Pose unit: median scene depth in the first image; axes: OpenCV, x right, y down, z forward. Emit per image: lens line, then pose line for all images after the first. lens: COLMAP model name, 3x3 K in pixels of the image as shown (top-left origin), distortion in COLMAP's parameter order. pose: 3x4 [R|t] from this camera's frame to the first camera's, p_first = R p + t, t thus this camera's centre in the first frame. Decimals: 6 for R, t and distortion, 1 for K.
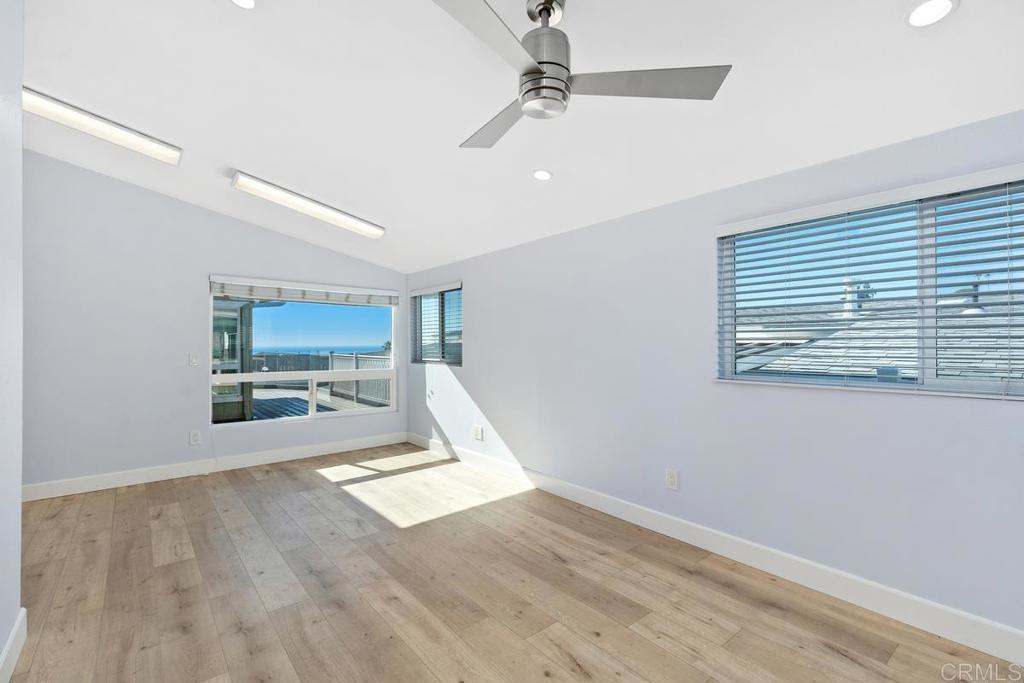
lens RADIAL K [[458.9, 0, 512.0], [0, 458.9, 341.5], [0, 0, 1]] dist [0.001574, 0.000089]
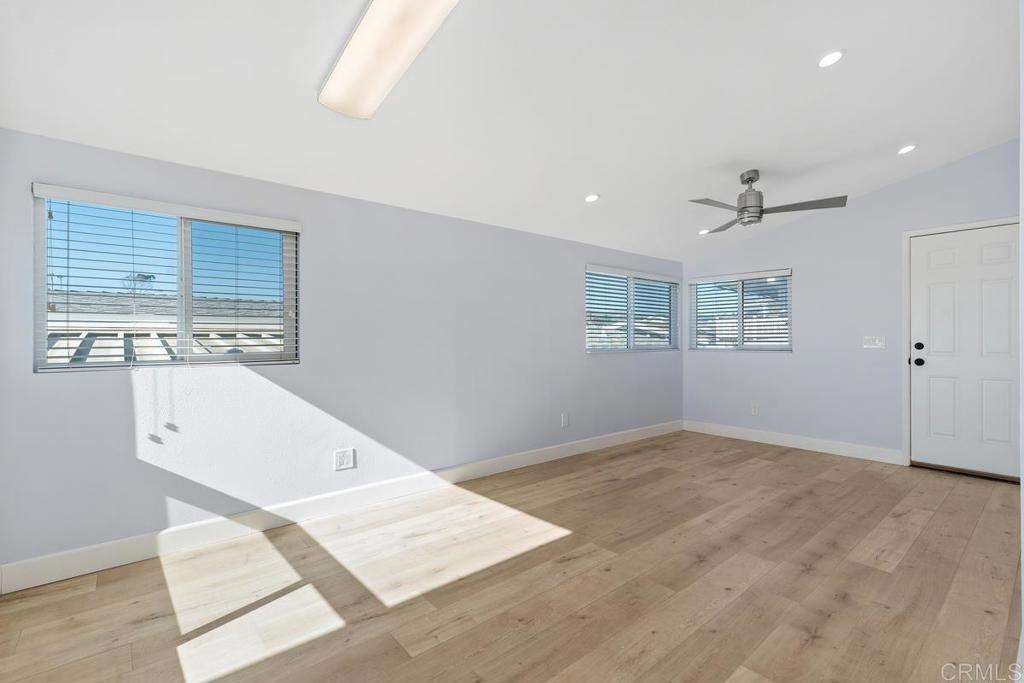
lens RADIAL K [[464.2, 0, 512.0], [0, 464.2, 341.5], [0, 0, 1]] dist [0.014324, 0.000153]
pose [[-0.020697, -0.001432, 0.999785, -1.304902], [-0.004431, 0.999989, 0.001341, 0.043101], [-0.999776, -0.004402, -0.020703, 1.321776]]
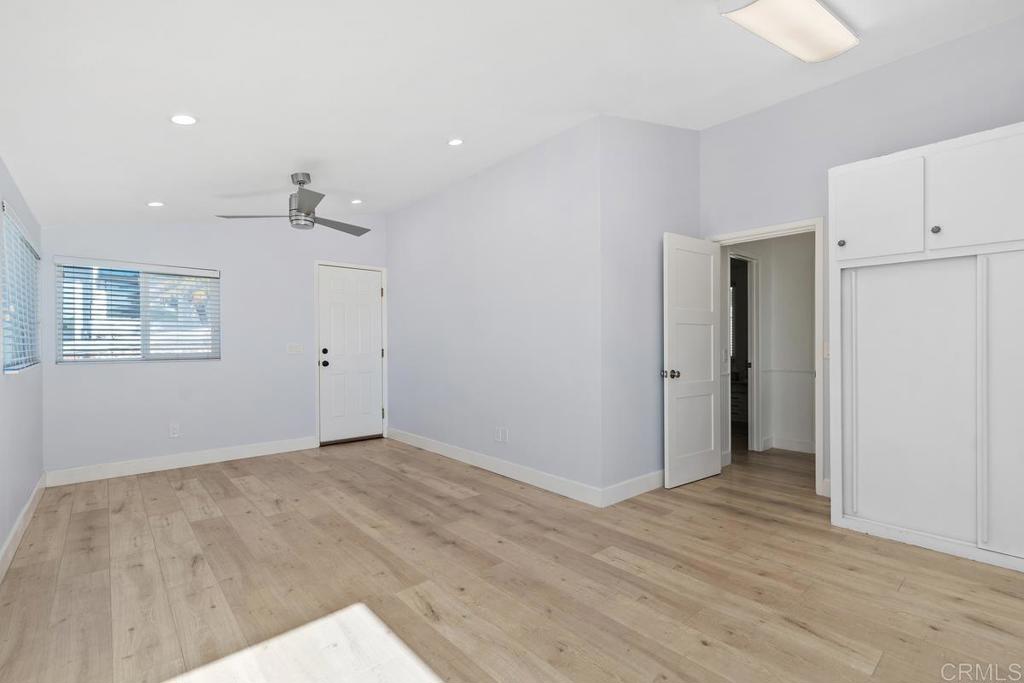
lens RADIAL K [[465.6, 0, 512.0], [0, 465.6, 341.5], [0, 0, 1]] dist [0.001593, 0.000561]
pose [[-0.999336, 0.011061, -0.034704, -0.503826], [0.011441, 0.999877, -0.010768, 0.044646], [0.034581, -0.011158, -0.999340, 1.947713]]
